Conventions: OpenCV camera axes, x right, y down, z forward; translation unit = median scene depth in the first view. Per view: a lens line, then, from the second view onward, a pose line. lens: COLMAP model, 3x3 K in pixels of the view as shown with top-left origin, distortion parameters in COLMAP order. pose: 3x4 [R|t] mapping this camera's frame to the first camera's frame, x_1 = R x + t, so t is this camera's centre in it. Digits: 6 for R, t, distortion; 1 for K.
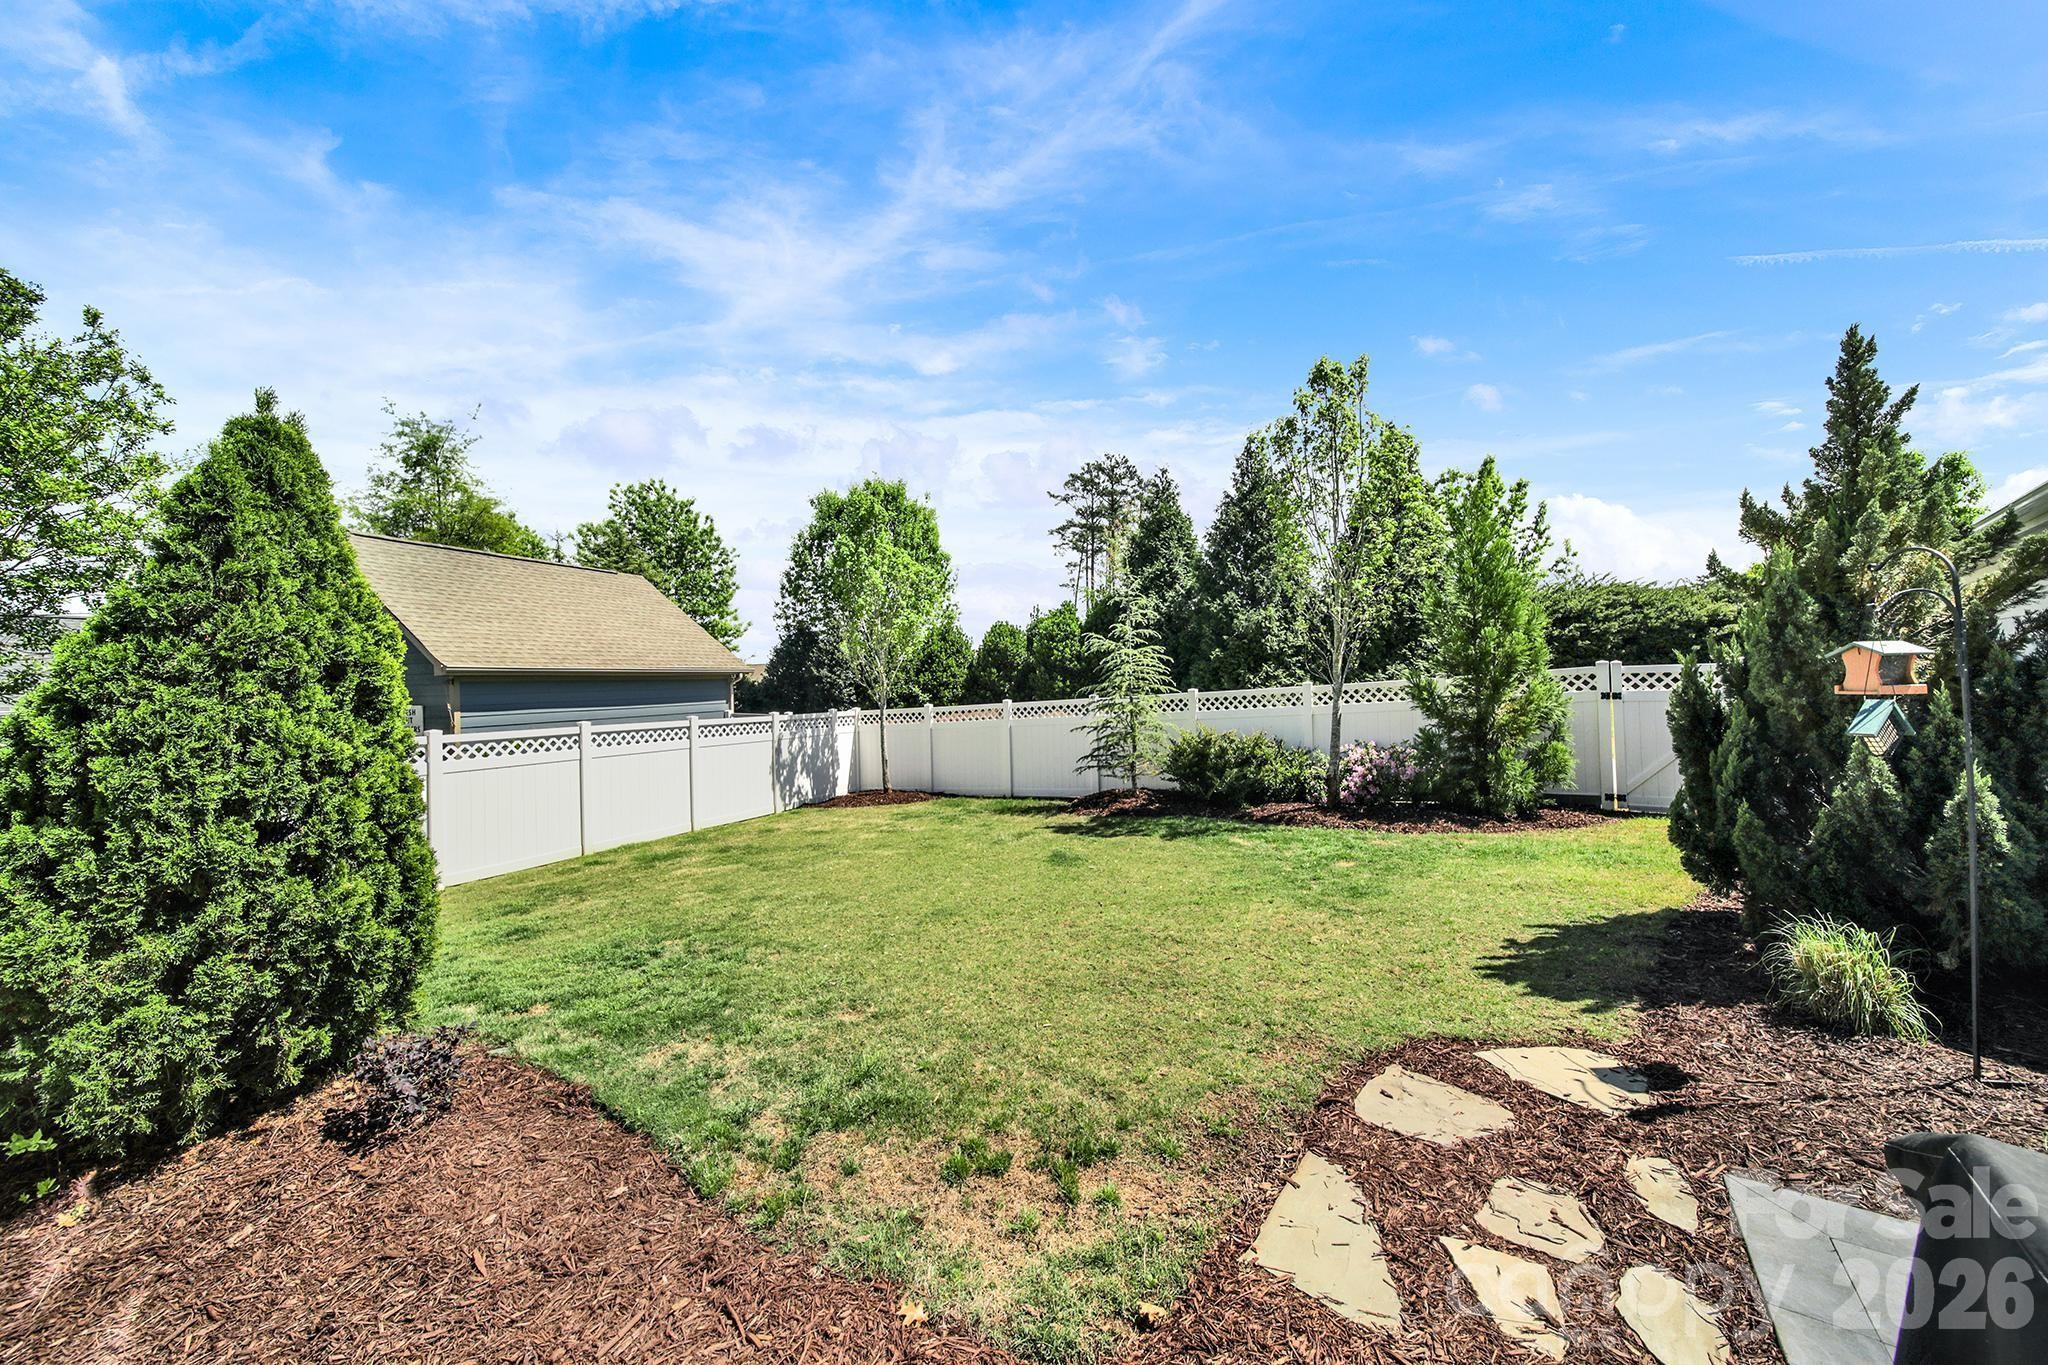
lens RADIAL K [[717.8, 0, 1024.0], [0, 717.8, 682.5], [0, 0, 1]] dist [-0.000044, 0.000132]
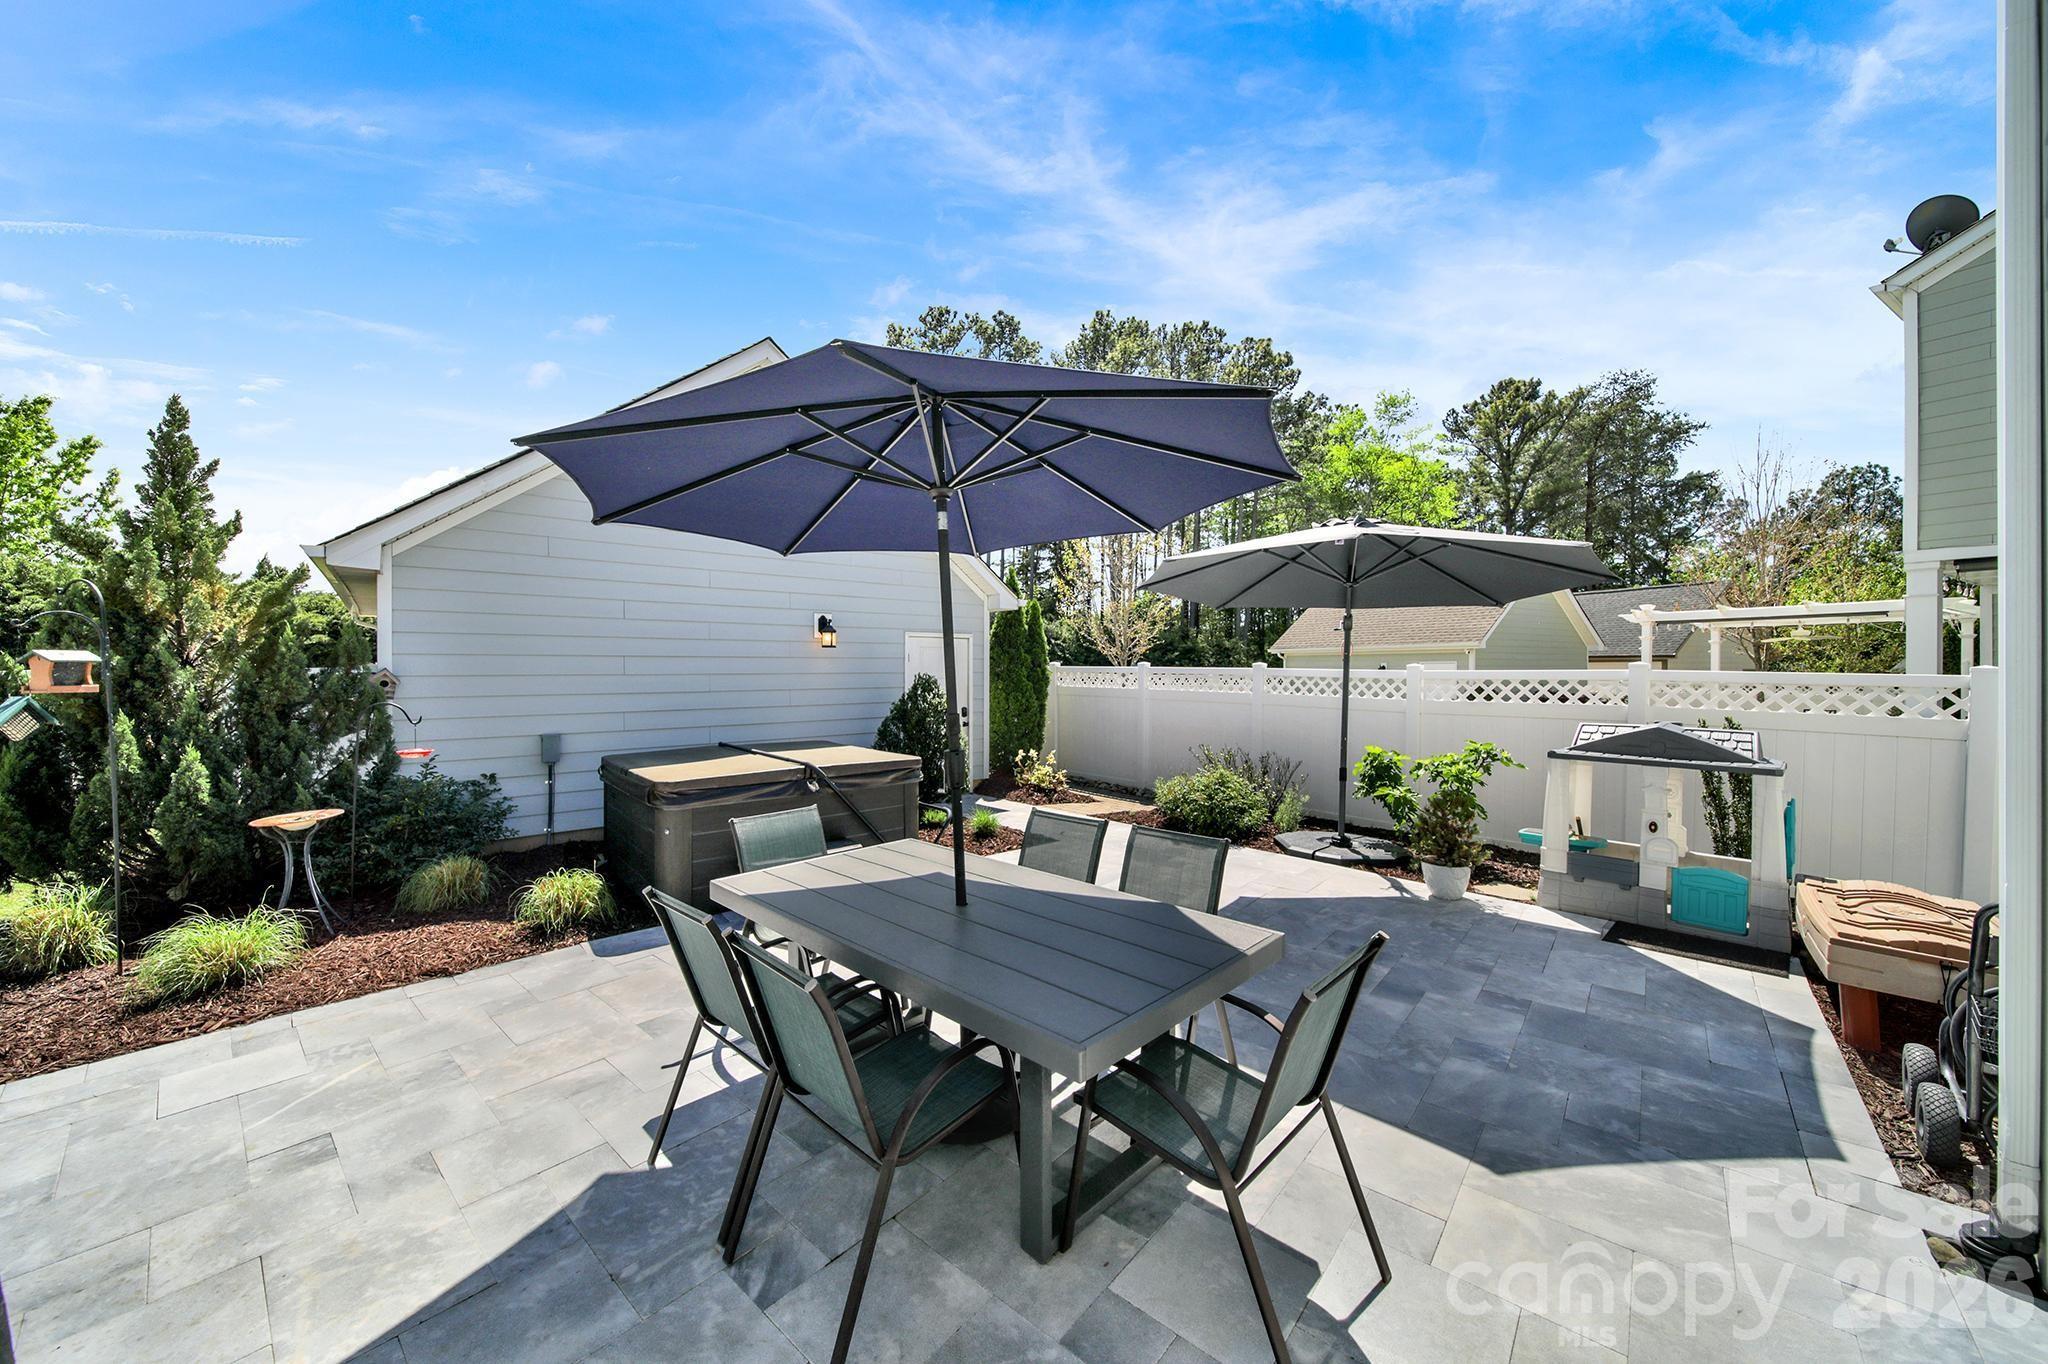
lens RADIAL K [[717.8, 0, 1024.0], [0, 717.8, 682.0], [0, 0, 1]] dist [-0.000044, 0.000132]
pose [[0.102091, 0.015544, 0.994654, 0.090918], [-0.002788, 0.999878, -0.015340, 0.008456], [-0.994771, -0.001207, 0.102122, -0.566759]]
